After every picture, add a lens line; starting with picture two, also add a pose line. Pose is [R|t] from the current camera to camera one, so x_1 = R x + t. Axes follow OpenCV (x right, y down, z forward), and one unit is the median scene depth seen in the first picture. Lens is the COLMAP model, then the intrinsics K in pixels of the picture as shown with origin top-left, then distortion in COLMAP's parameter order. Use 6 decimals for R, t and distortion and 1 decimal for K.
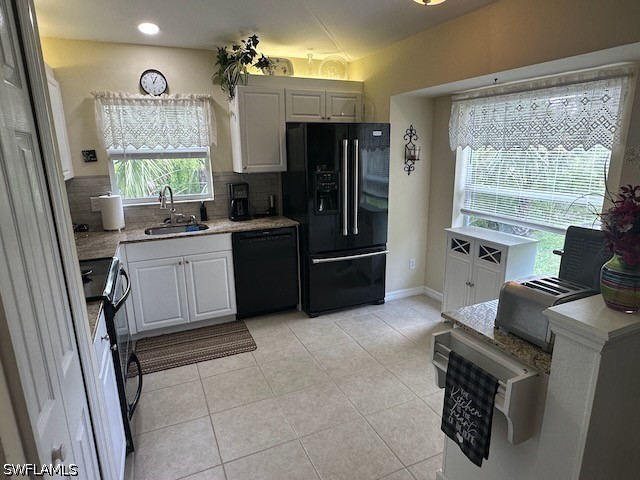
lens RADIAL K [[377.3, 0, 321.5], [0, 377.3, 234.7], [0, 0, 1]] dist [-0.006971, -0.000752]
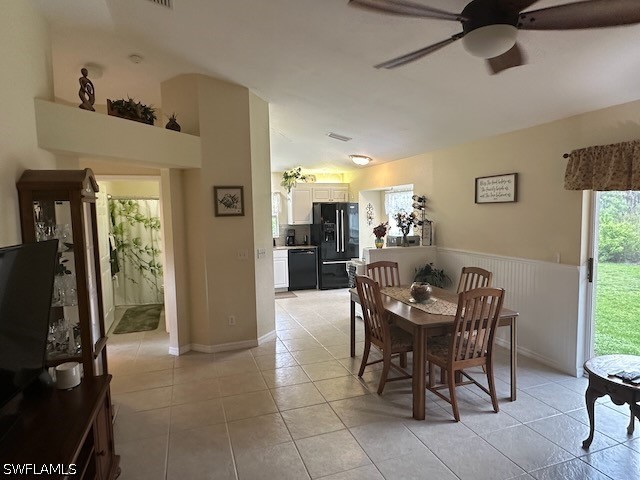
lens RADIAL K [[377.3, 0, 320.3], [0, 377.3, 242.6], [0, 0, 1]] dist [-0.006971, -0.000752]
pose [[0.995830, 0.003540, -0.091159, 0.156845], [-0.017583, 0.987959, -0.153714, 0.281589], [0.089517, 0.154676, 0.983901, -1.165454]]
